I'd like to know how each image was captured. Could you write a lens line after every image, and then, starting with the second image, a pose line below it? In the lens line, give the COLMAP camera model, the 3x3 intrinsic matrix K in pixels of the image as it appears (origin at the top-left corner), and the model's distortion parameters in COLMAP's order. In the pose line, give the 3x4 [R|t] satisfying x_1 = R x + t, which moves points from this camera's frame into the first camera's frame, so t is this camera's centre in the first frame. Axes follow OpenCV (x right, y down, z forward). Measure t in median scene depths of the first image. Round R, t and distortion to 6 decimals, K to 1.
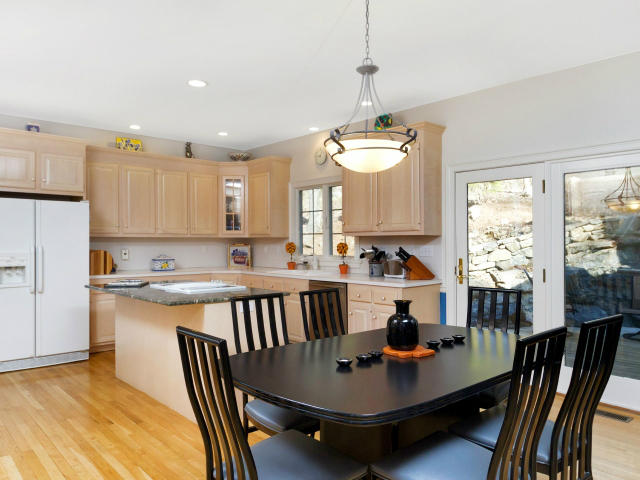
lens RADIAL K [[473.2, 0, 320.7], [0, 473.2, 241.9], [0, 0, 1]] dist [-0.000182, -0.000713]
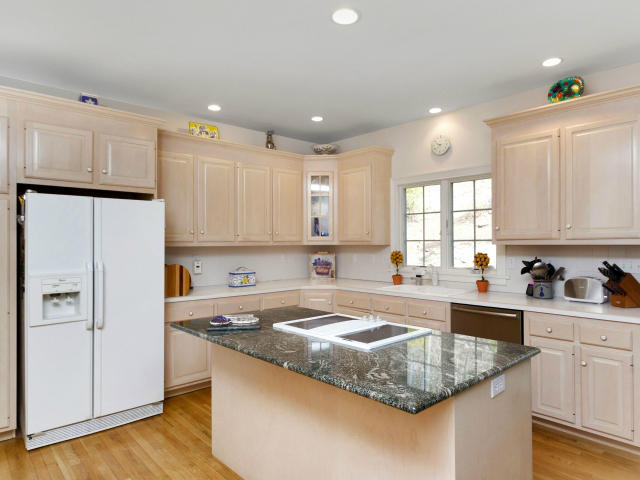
lens RADIAL K [[409.8, 0, 319.4], [0, 409.8, 238.5], [0, 0, 1]] dist [0.002192, -0.000617]
pose [[0.999987, -0.004756, -0.001994, -0.219423], [0.004736, 0.999940, -0.009864, -0.016190], [0.002040, 0.009854, 0.999949, 0.321962]]
